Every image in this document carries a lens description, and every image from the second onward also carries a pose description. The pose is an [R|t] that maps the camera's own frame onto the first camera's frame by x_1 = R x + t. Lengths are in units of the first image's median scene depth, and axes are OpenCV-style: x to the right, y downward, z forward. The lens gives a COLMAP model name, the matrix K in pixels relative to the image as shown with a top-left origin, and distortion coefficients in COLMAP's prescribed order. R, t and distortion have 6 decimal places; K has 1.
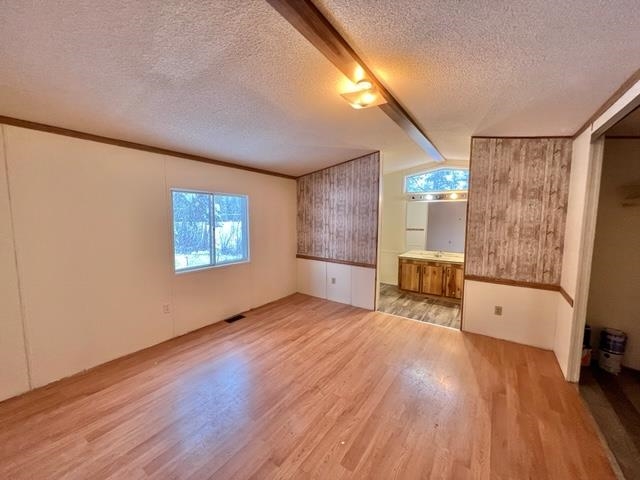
lens RADIAL K [[255.2, 0, 318.3], [0, 255.2, 238.2], [0, 0, 1]] dist [-0.001619, -0.000102]
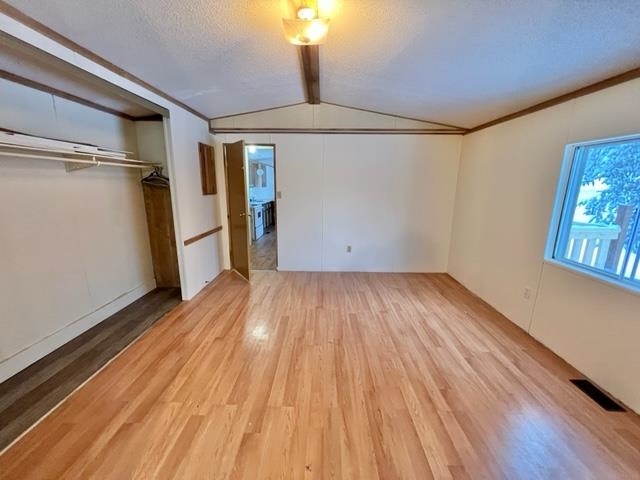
lens RADIAL K [[255.2, 0, 318.3], [0, 255.2, 238.2], [0, 0, 1]] dist [-0.001619, -0.000102]
pose [[-0.830612, 0.096751, -0.548383, 0.509762], [-0.069932, 0.958870, 0.275096, -0.102011], [0.552444, 0.266847, -0.789683, 1.417909]]
